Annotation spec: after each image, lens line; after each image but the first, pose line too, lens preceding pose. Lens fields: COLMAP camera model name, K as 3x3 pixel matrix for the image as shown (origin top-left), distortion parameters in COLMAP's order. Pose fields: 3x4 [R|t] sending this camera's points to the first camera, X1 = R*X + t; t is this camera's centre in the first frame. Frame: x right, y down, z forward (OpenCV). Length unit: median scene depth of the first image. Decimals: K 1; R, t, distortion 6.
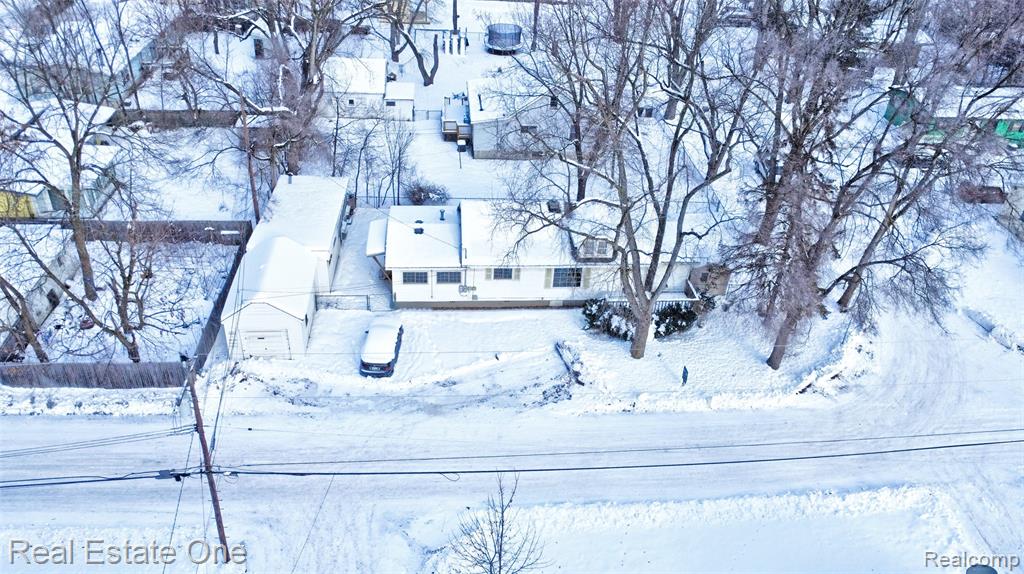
lens RADIAL K [[755.7, 0, 512.0], [0, 755.7, 287.0], [0, 0, 1]] dist [-0.029610, -0.003533]
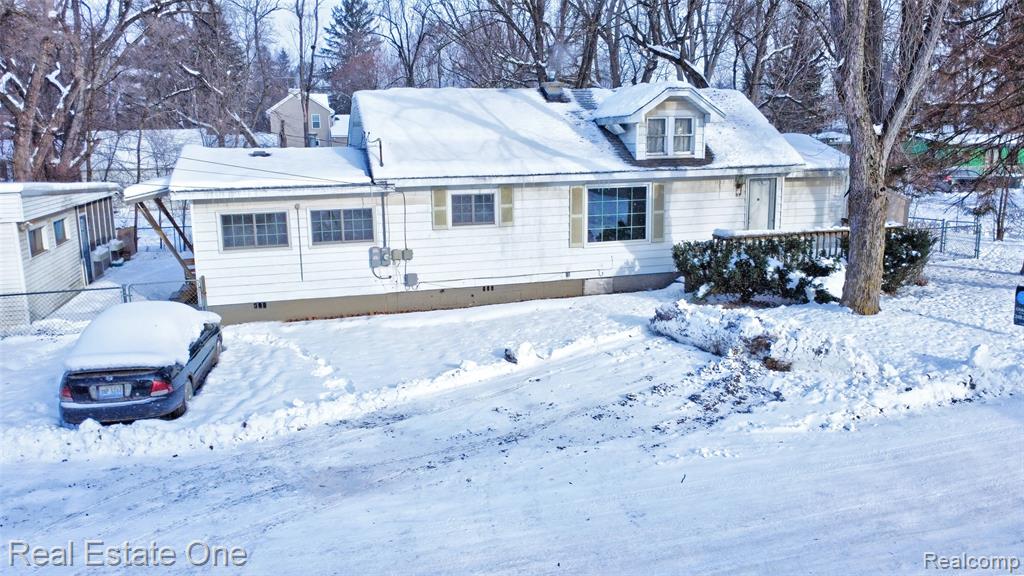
lens RADIAL K [[755.7, 0, 512.0], [0, 755.7, 288.0], [0, 0, 1]] dist [-0.029610, -0.003533]
pose [[0.974489, -0.100401, 0.200725, -0.087882], [0.169378, 0.915770, -0.364247, 0.196771], [-0.147247, 0.388953, 0.909414, 0.702446]]
